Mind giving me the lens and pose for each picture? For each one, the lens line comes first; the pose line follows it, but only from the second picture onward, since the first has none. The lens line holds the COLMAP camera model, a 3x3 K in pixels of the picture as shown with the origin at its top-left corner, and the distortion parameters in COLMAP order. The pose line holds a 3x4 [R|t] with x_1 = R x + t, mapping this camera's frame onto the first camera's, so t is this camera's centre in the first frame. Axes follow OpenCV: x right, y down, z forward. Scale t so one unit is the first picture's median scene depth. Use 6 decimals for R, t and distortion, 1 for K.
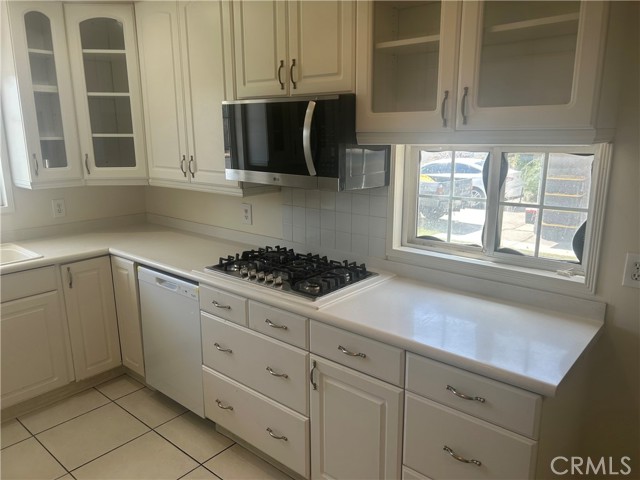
lens RADIAL K [[485.4, 0, 321.8], [0, 485.4, 237.0], [0, 0, 1]] dist [0.054918, -0.056394]
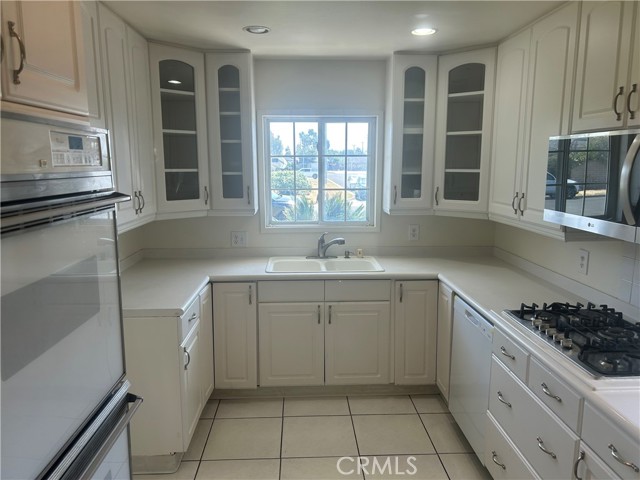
lens RADIAL K [[485.4, 0, 318.3], [0, 485.4, 242.9], [0, 0, 1]] dist [0.054918, -0.056394]
pose [[0.684146, 0.124168, -0.718698, 0.158483], [-0.159935, 0.986958, 0.018269, -0.022898], [0.711593, 0.102447, 0.695083, 0.055485]]
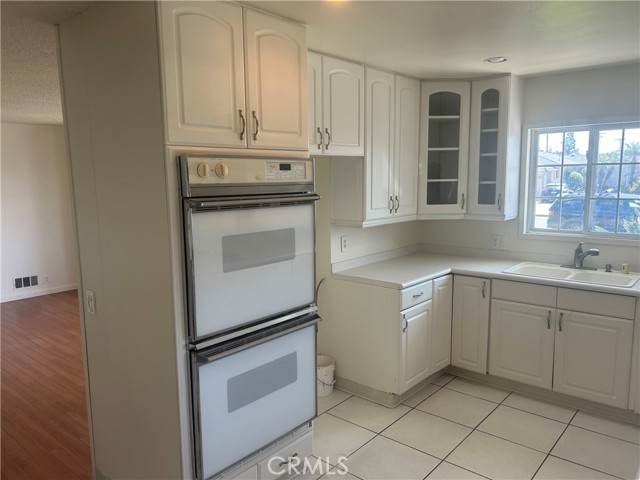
lens RADIAL K [[485.4, 0, 322.1], [0, 485.4, 240.5], [0, 0, 1]] dist [0.054918, -0.056394]
pose [[0.006993, 0.141868, -0.989861, 0.503200], [-0.202172, 0.969644, 0.137542, -0.073564], [0.979325, 0.199160, 0.035462, 0.251823]]
